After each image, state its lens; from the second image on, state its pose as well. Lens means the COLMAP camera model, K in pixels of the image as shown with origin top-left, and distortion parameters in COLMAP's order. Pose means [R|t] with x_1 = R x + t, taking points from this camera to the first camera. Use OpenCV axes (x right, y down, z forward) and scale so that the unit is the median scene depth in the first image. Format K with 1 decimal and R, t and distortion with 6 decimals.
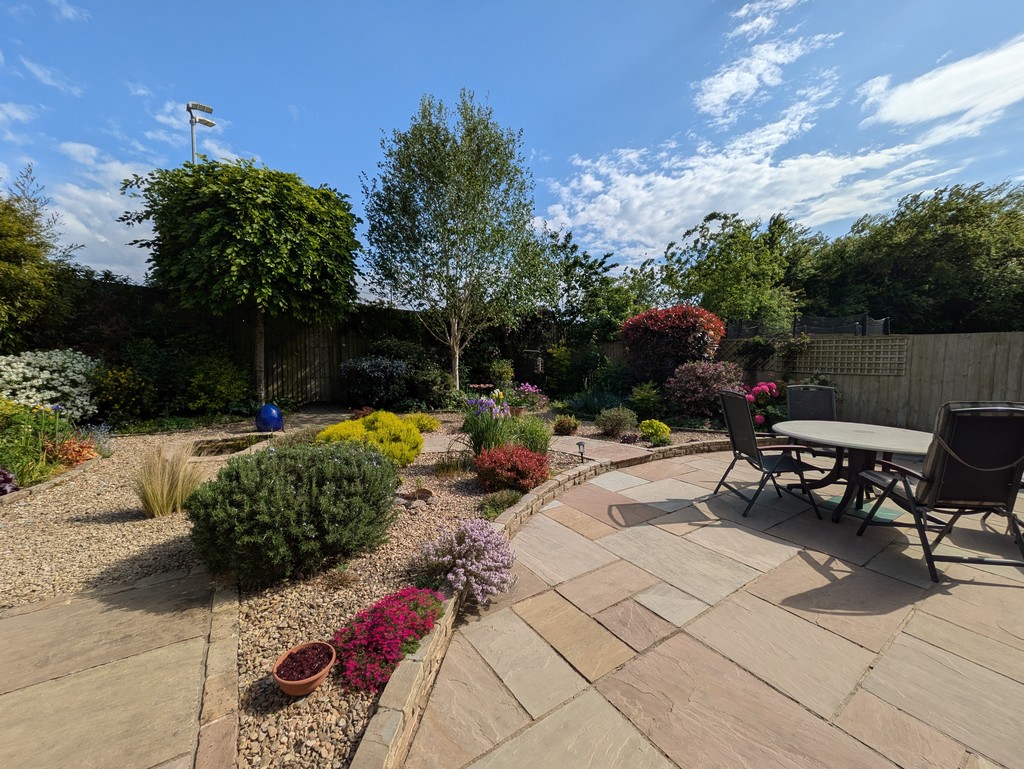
lens RADIAL K [[404.8, 0, 516.2], [0, 404.8, 385.8], [0, 0, 1]] dist [-0.001308, 0.001201]
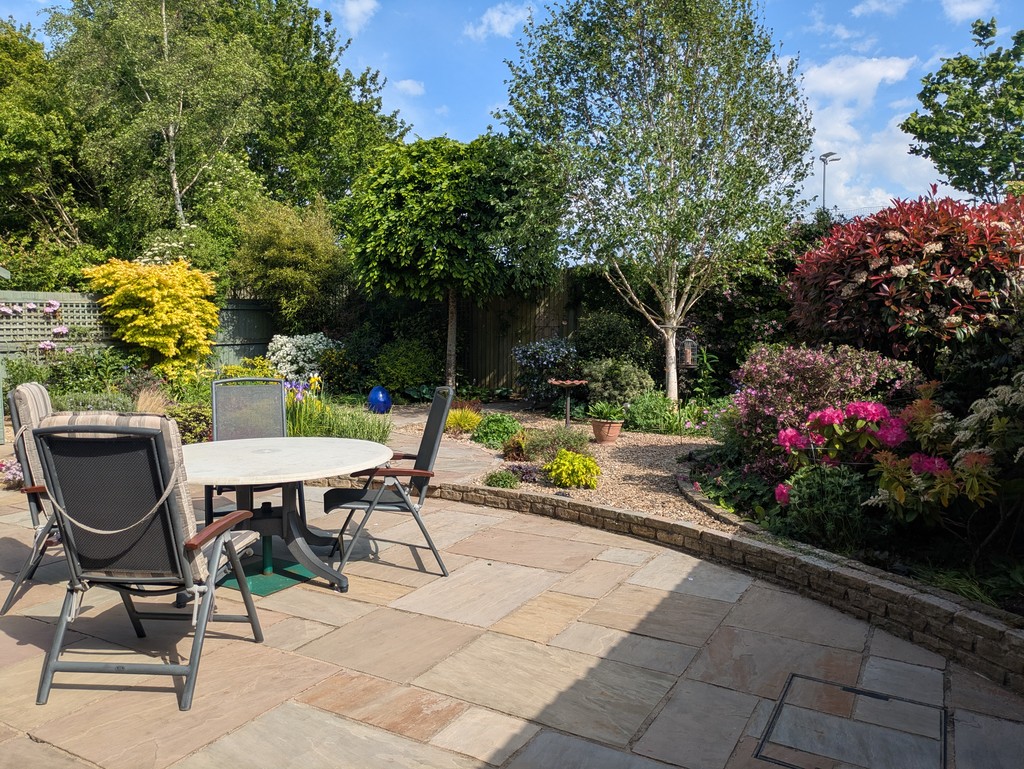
lens RADIAL K [[752.7, 0, 515.8], [0, 752.7, 393.5], [0, 0, 1]] dist [0.037669, -0.013247]
pose [[0.447417, 0.061939, -0.892178, 1.322000], [-0.064548, 0.997234, 0.036862, -0.030254], [0.891993, 0.041096, 0.450178, 0.516718]]
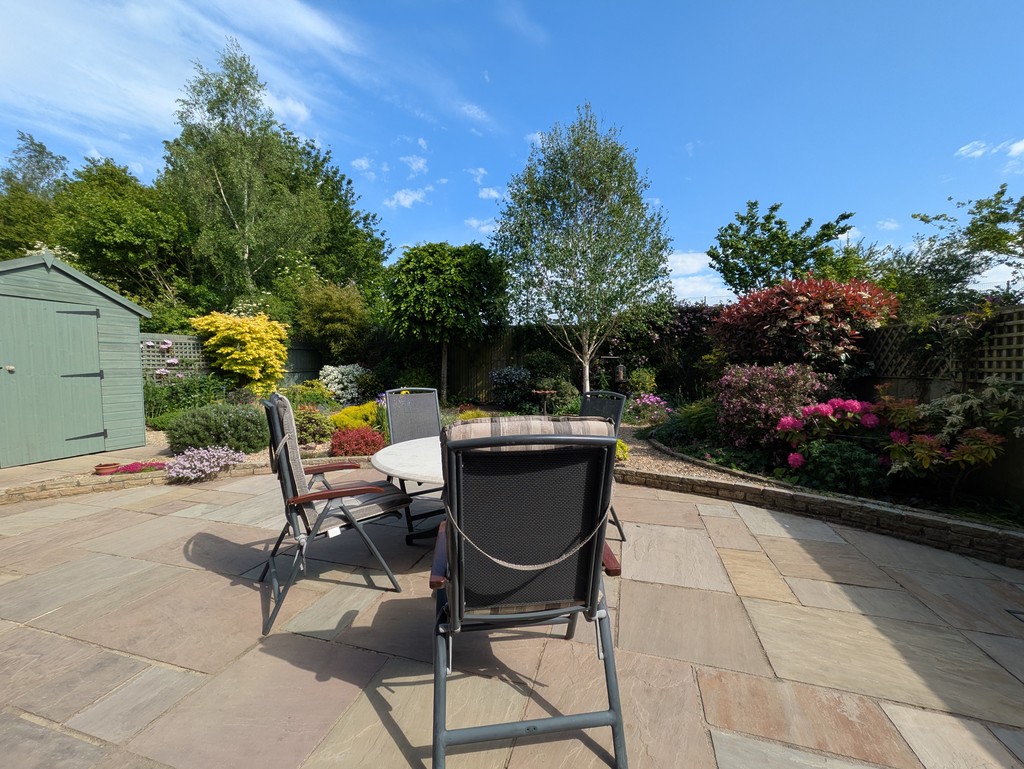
lens RADIAL K [[404.8, 0, 514.6], [0, 404.8, 387.5], [0, 0, 1]] dist [-0.001308, 0.001201]
pose [[0.635711, 0.024838, -0.771527, 0.933125], [-0.050626, 0.998672, -0.009563, 0.002690], [0.770265, 0.045138, 0.636124, 0.364206]]
